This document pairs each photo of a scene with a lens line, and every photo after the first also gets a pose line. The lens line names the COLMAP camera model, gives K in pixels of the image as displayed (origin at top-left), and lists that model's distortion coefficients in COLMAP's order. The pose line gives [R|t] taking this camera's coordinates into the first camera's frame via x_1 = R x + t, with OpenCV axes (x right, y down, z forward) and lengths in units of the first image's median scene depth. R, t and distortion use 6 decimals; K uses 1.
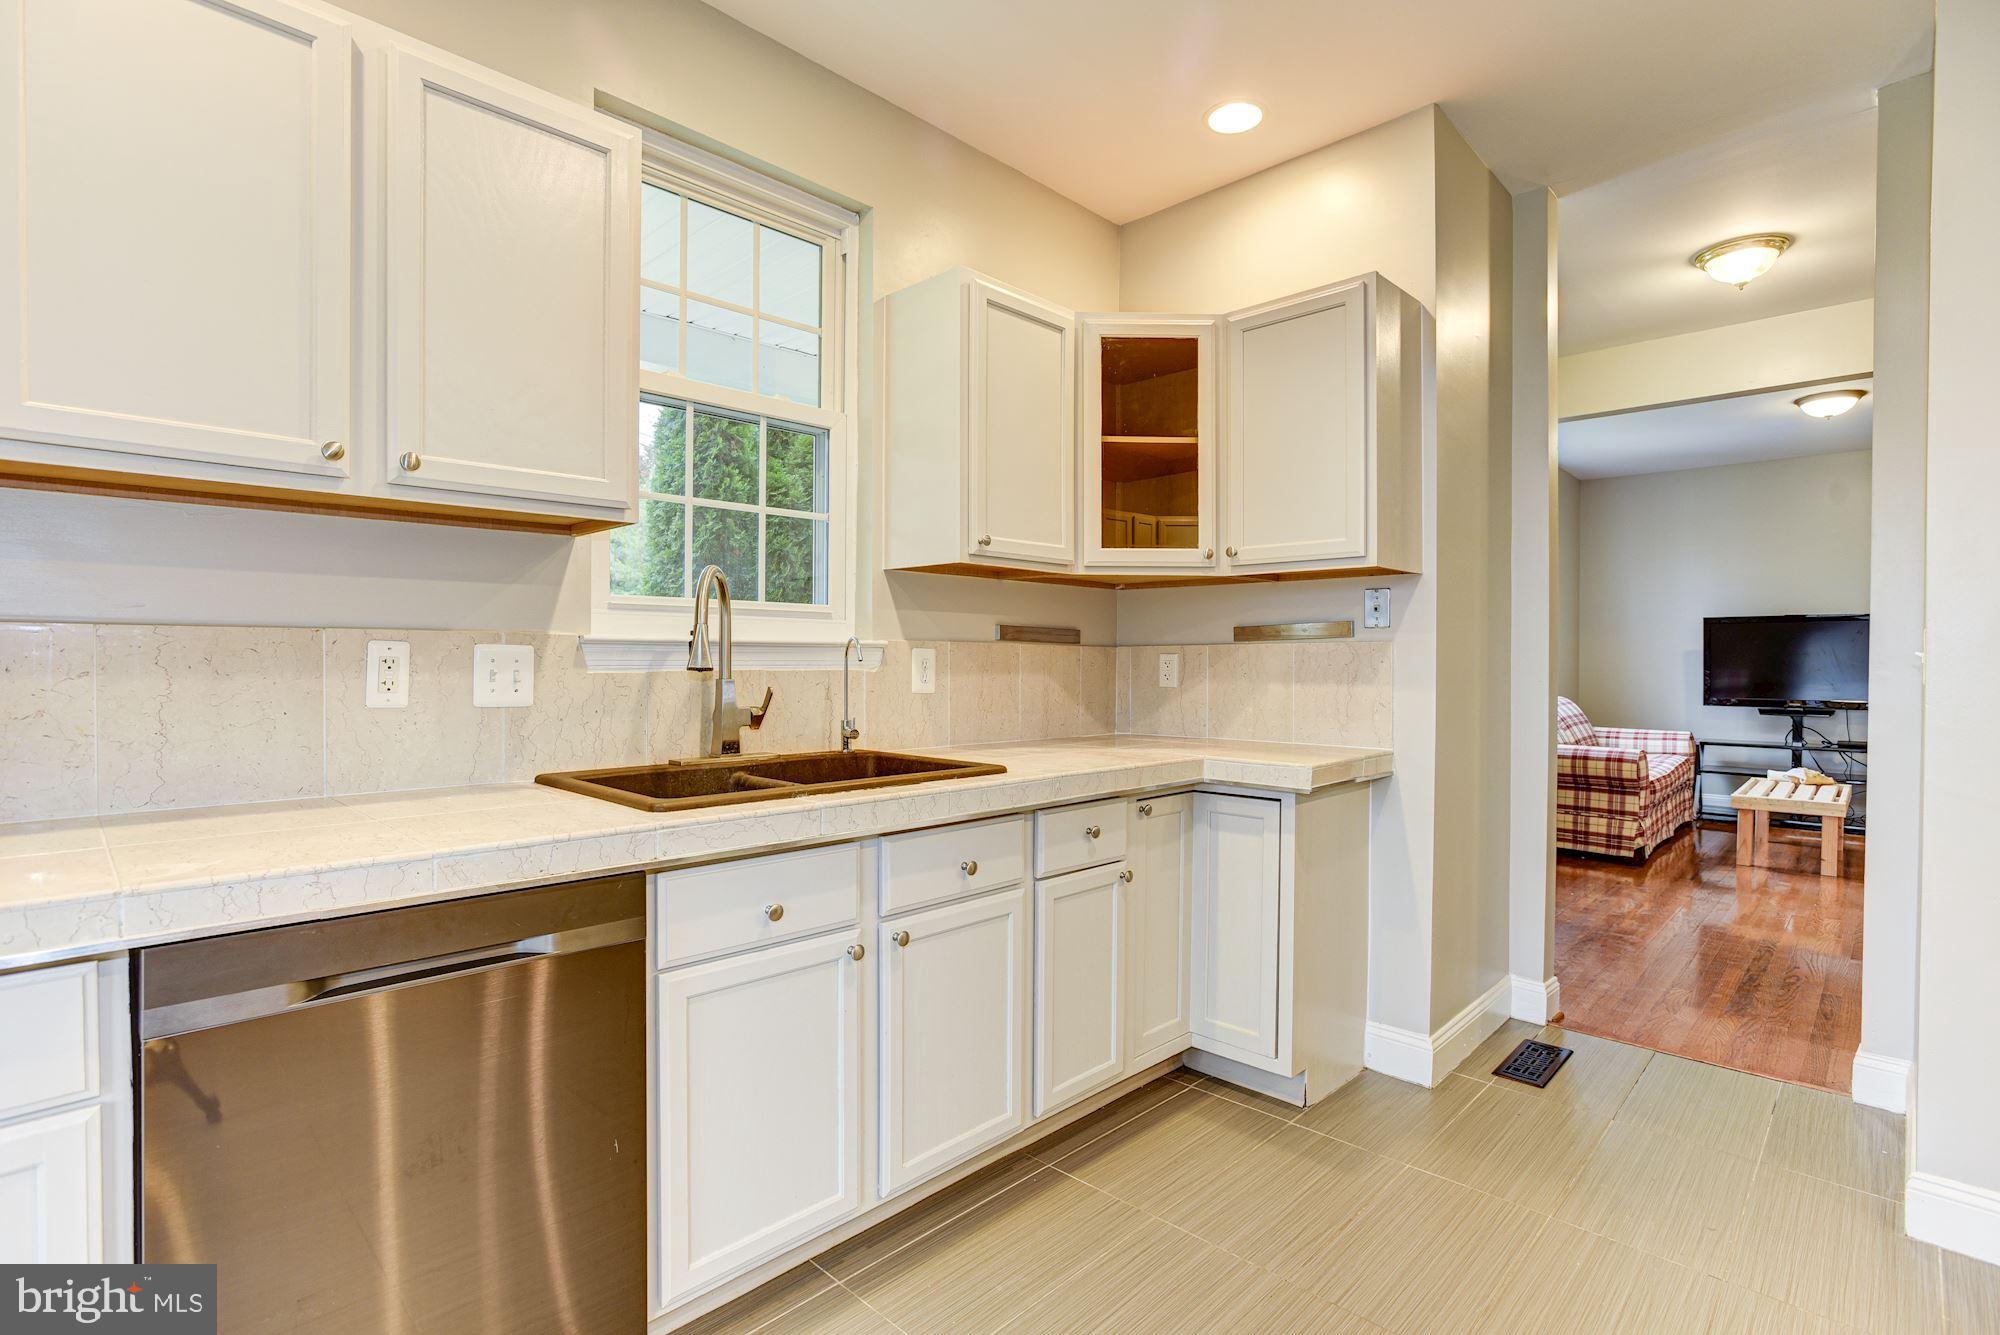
lens RADIAL K [[955.2, 0, 993.2], [0, 955.2, 670.9], [0, 0, 1]] dist [-0.056747, 0.026167]
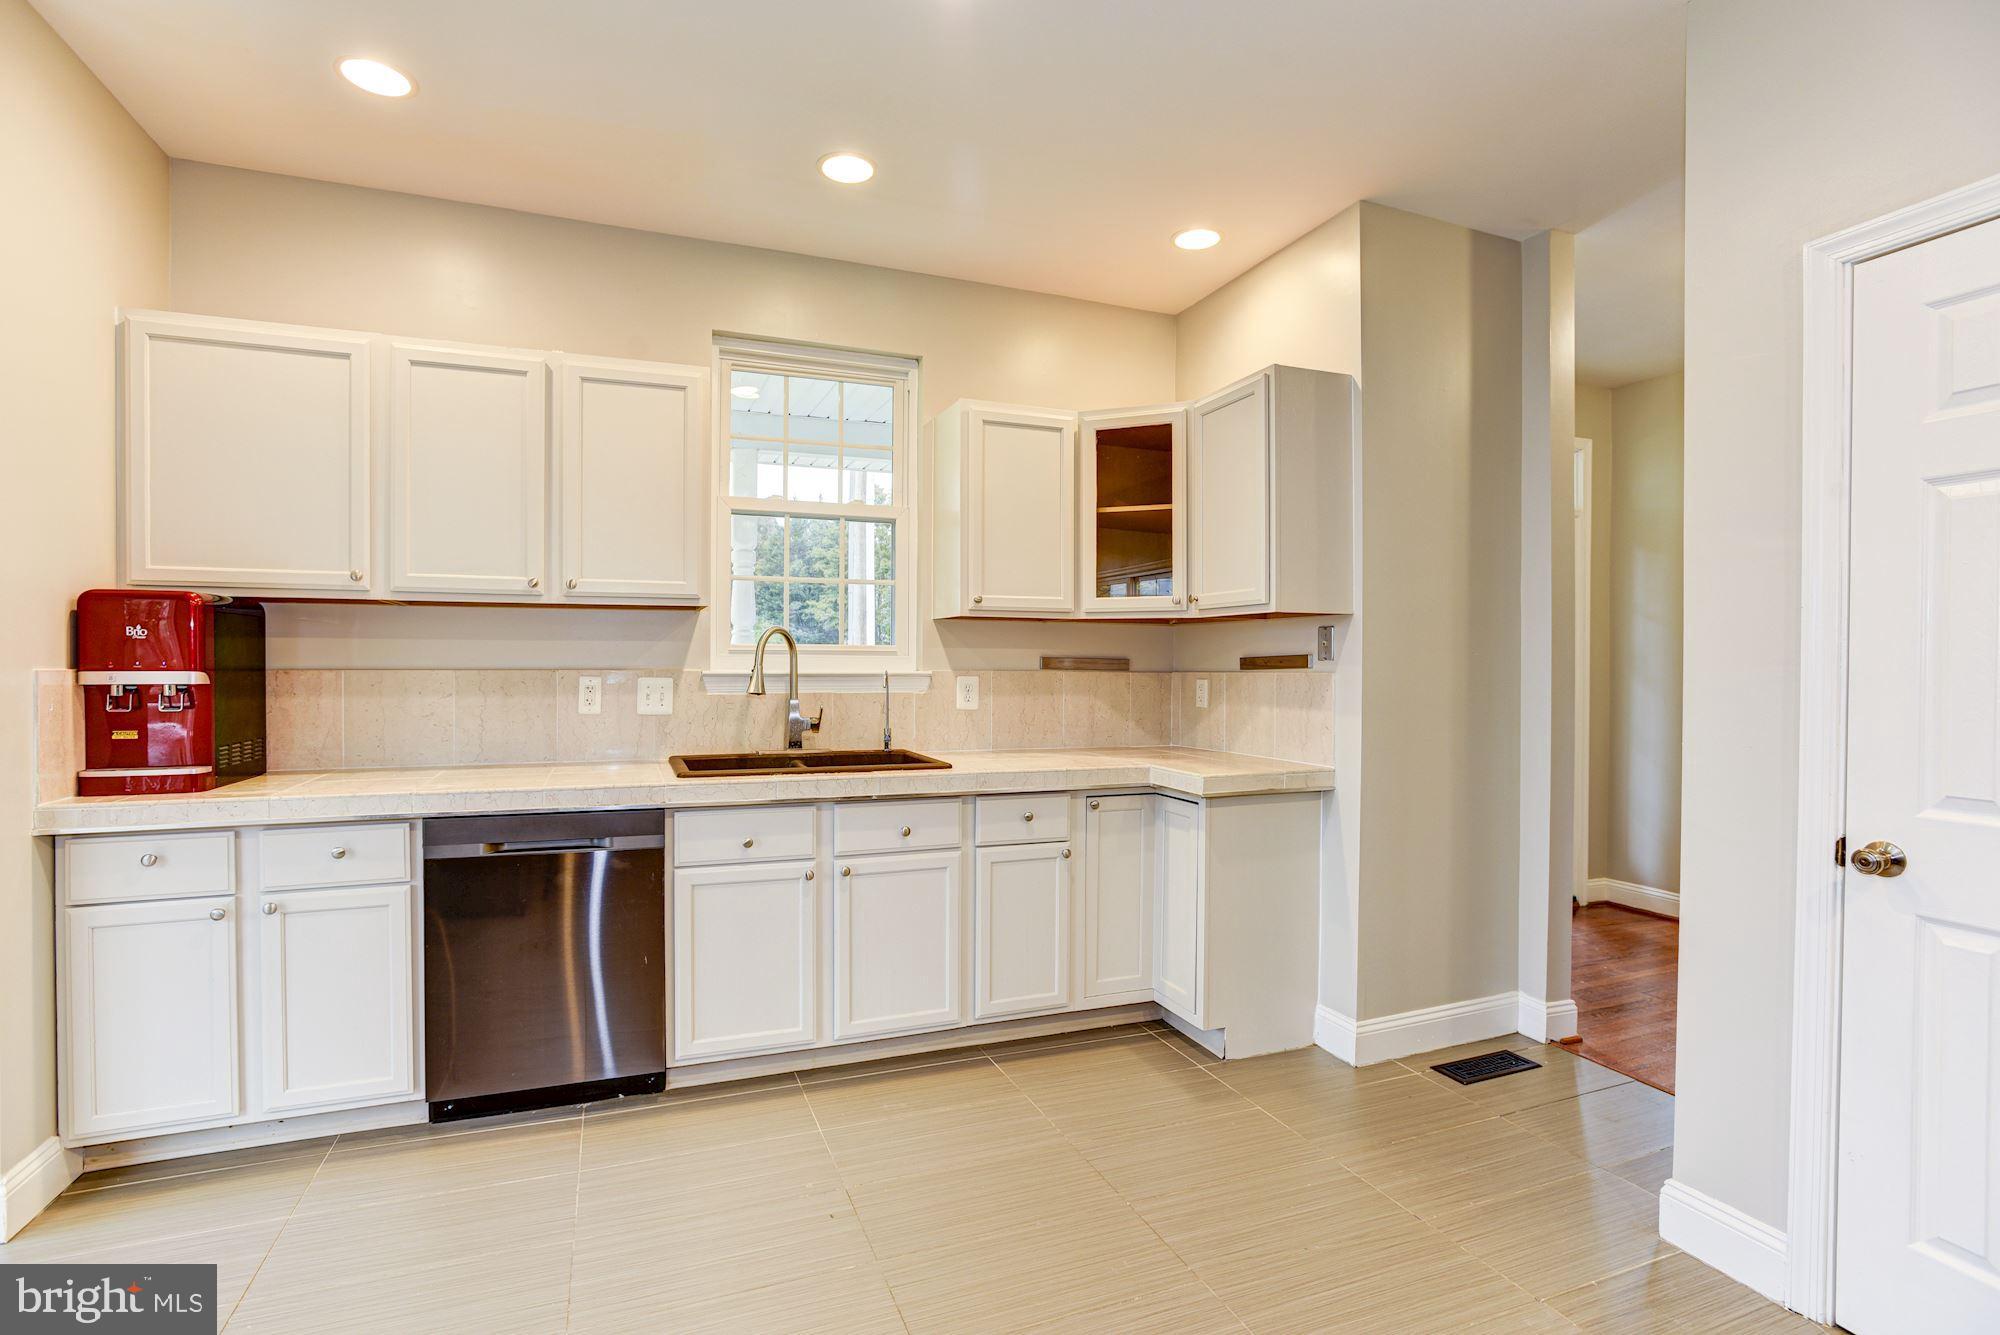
lens RADIAL K [[955.2, 0, 993.2], [0, 955.2, 670.9], [0, 0, 1]] dist [-0.056747, 0.026167]
pose [[0.914141, 0.004270, -0.405375, 0.562909], [-0.006367, 0.999972, -0.003824, -0.029202], [0.405347, 0.006076, 0.914143, -0.237417]]
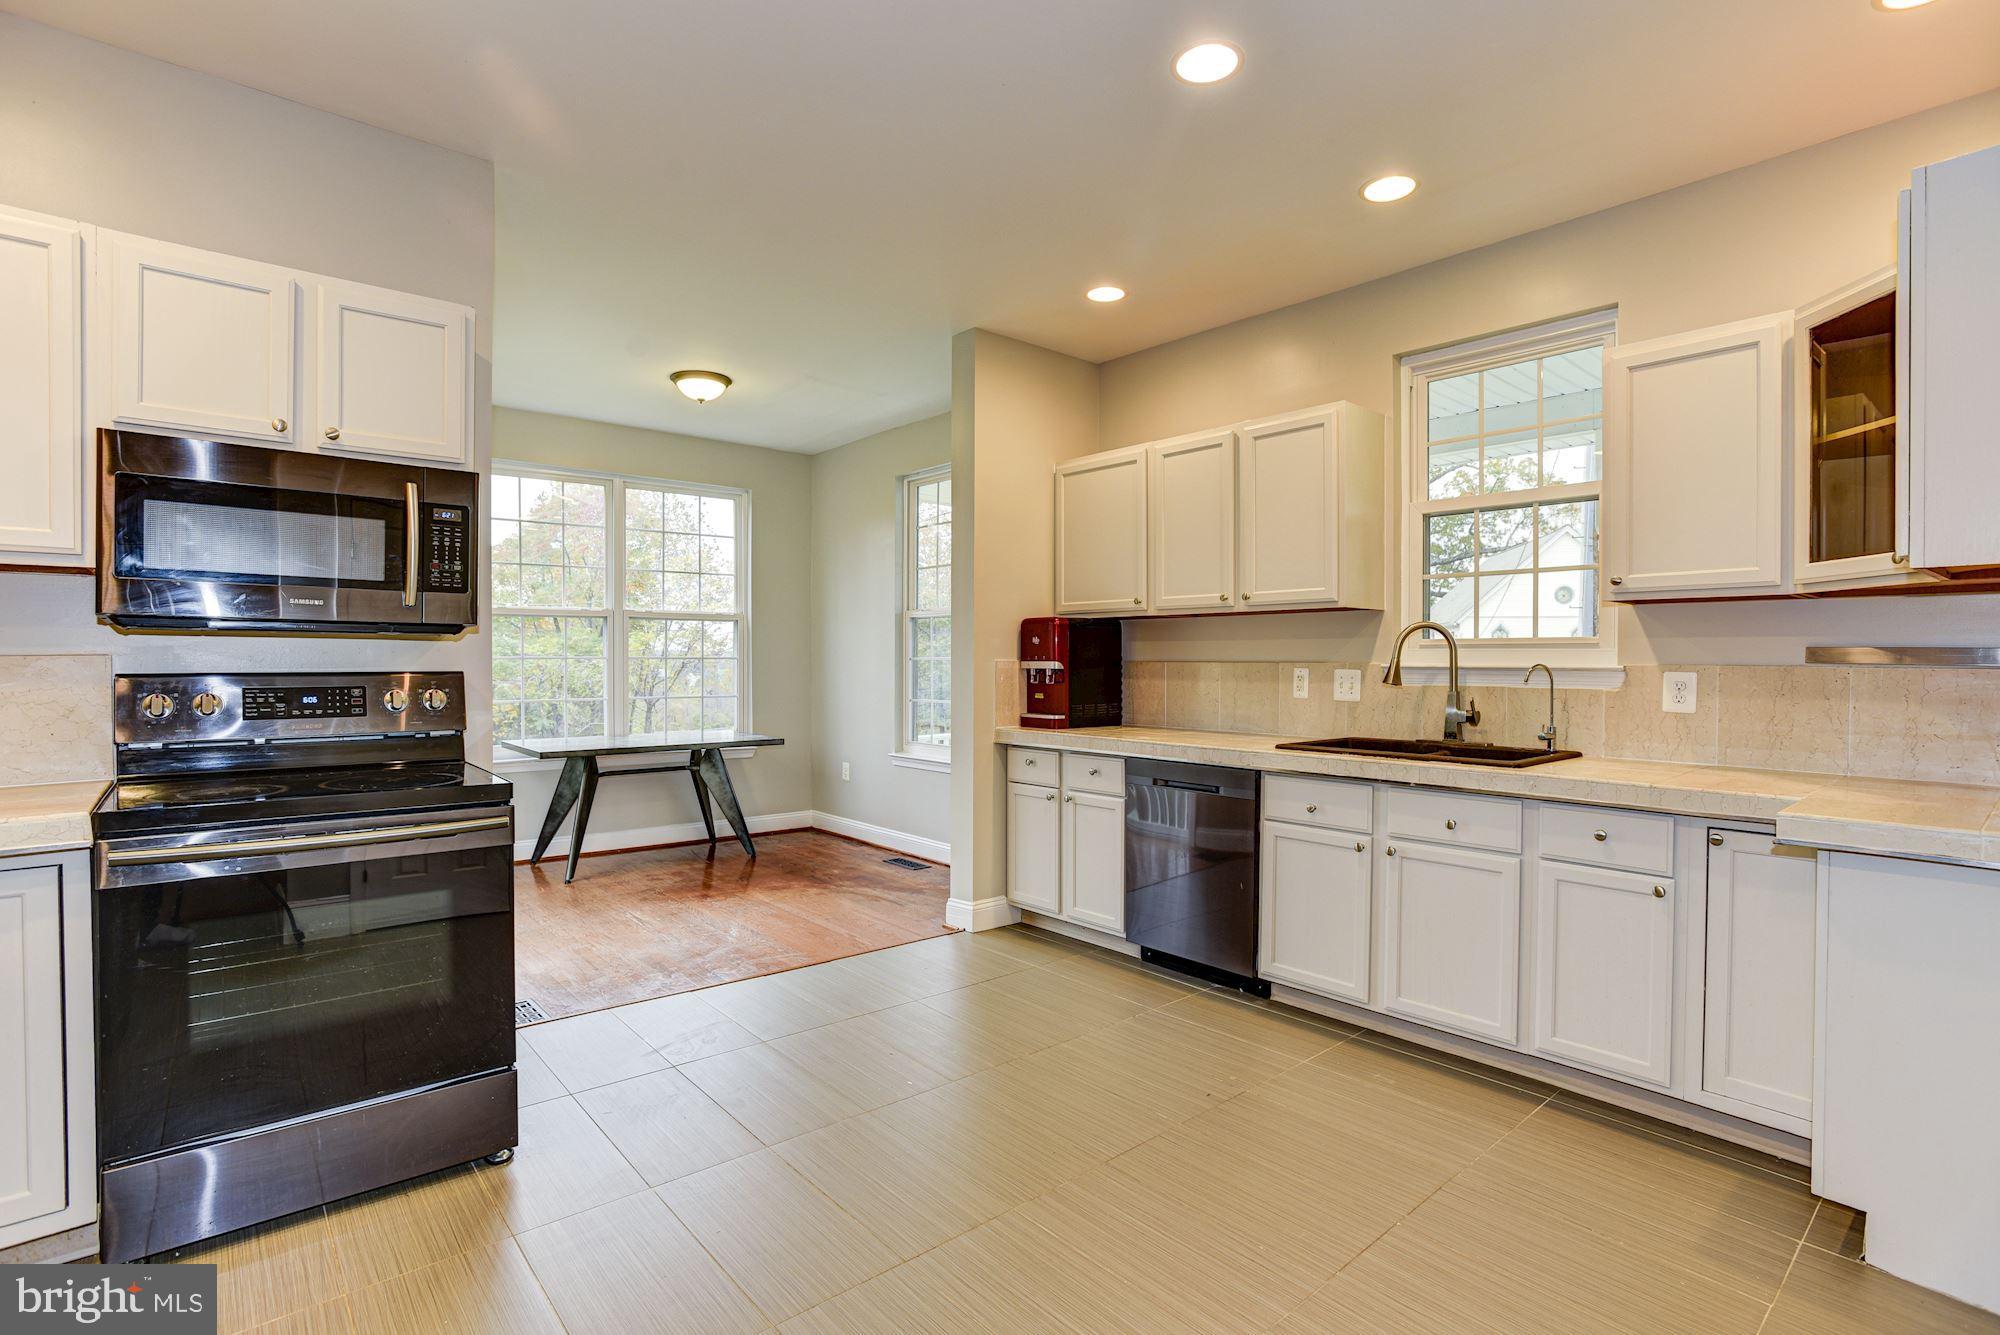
lens RADIAL K [[955.2, 0, 993.2], [0, 955.2, 670.9], [0, 0, 1]] dist [-0.056747, 0.026167]
pose [[-0.086508, 0.008173, -0.996218, 1.188578], [-0.015912, 0.999827, 0.009585, -0.025125], [0.996124, 0.016681, -0.086363, 0.341177]]
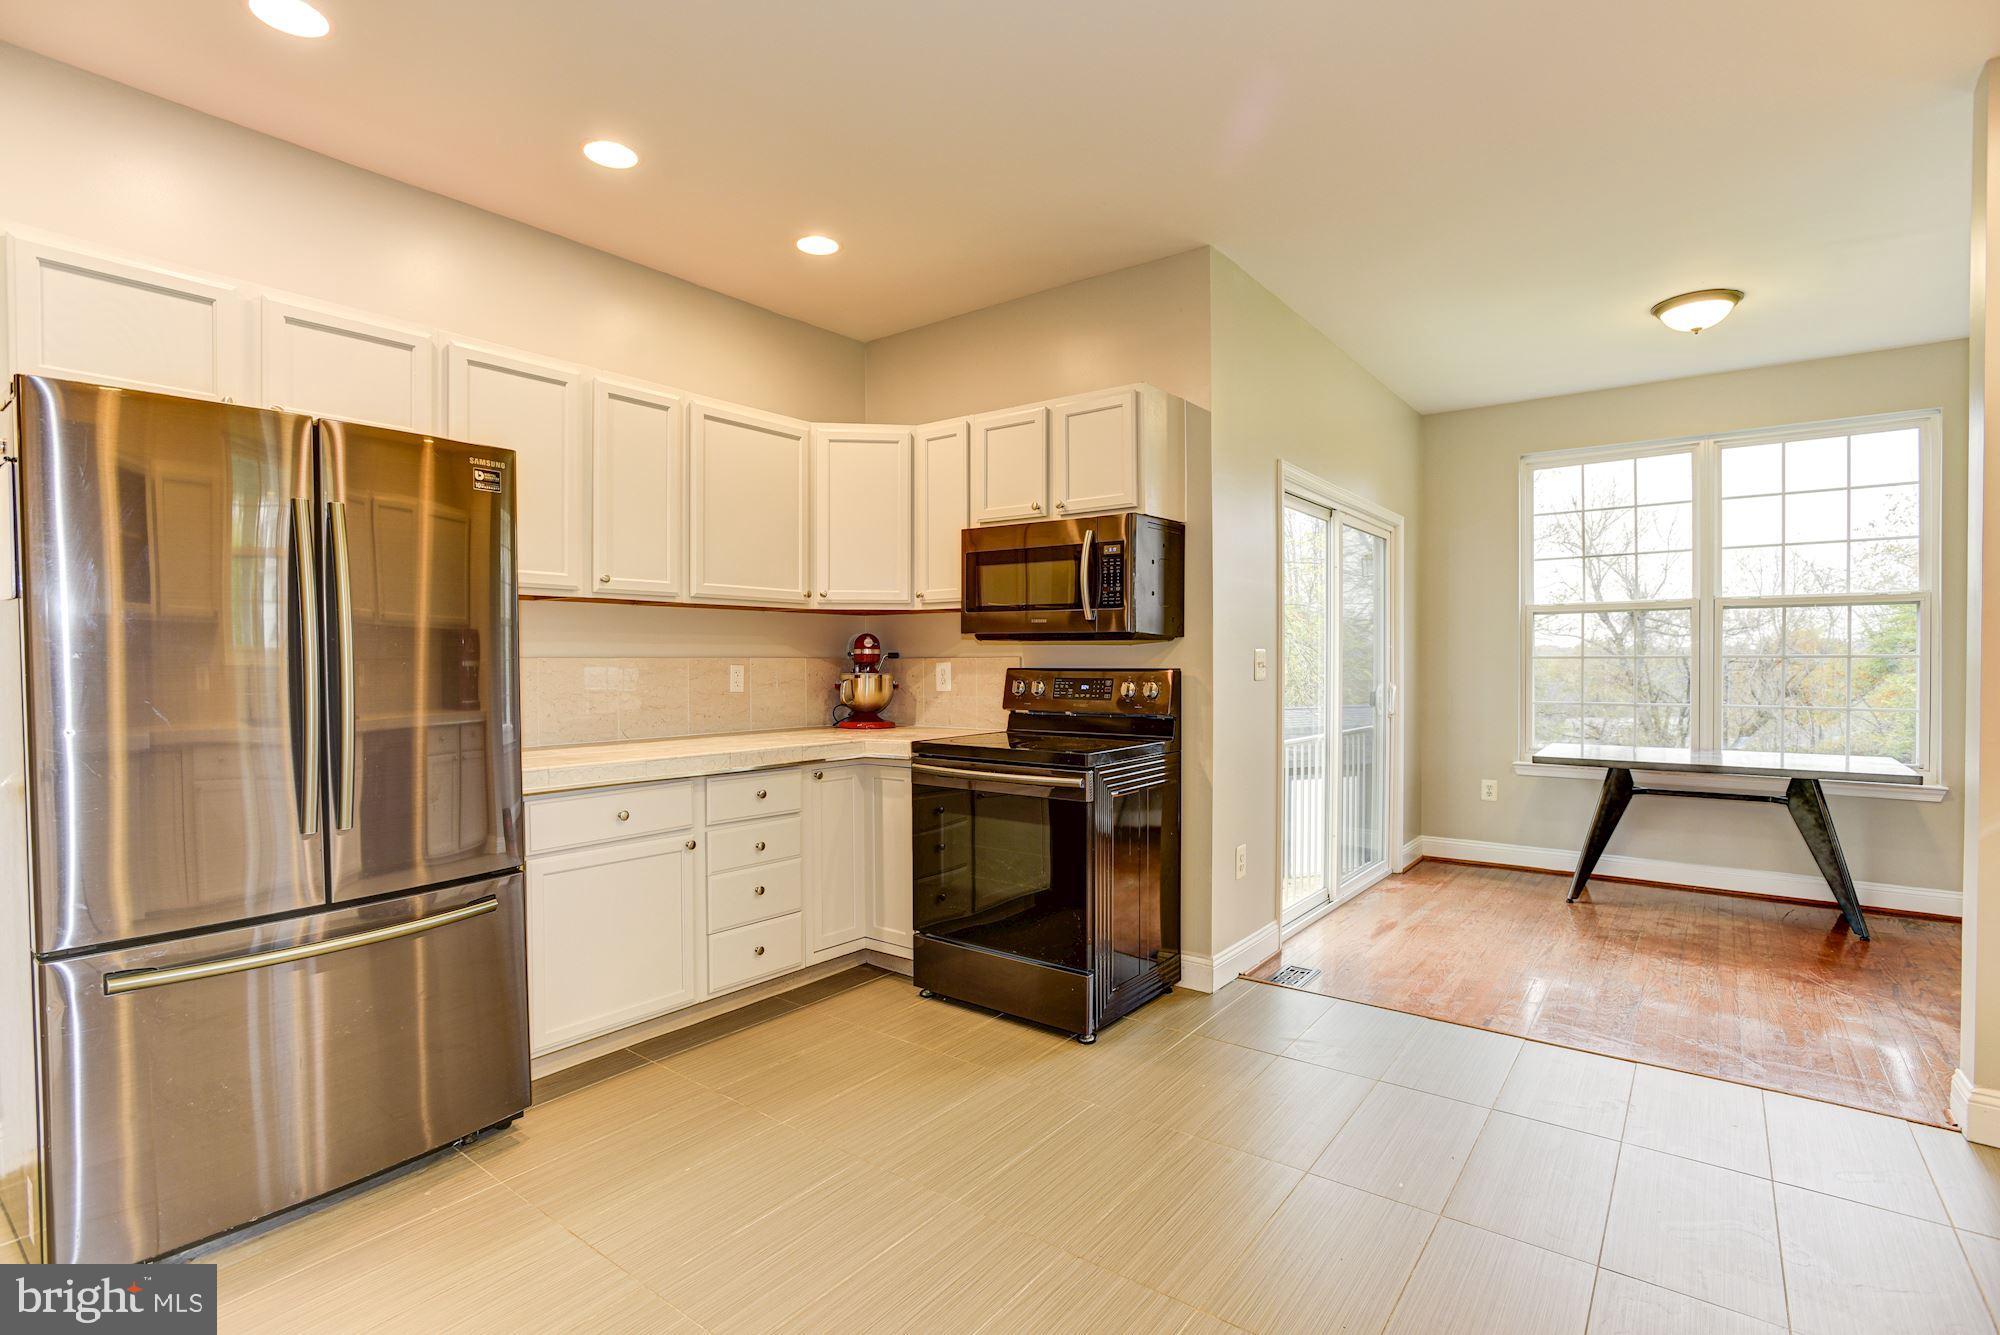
lens RADIAL K [[955.2, 0, 993.2], [0, 955.2, 670.9], [0, 0, 1]] dist [-0.056747, 0.026167]
pose [[-0.992702, -0.000492, -0.120594, 0.569451], [-0.003636, 0.999659, 0.025851, -0.035913], [0.120540, 0.026101, -0.992365, 0.985132]]
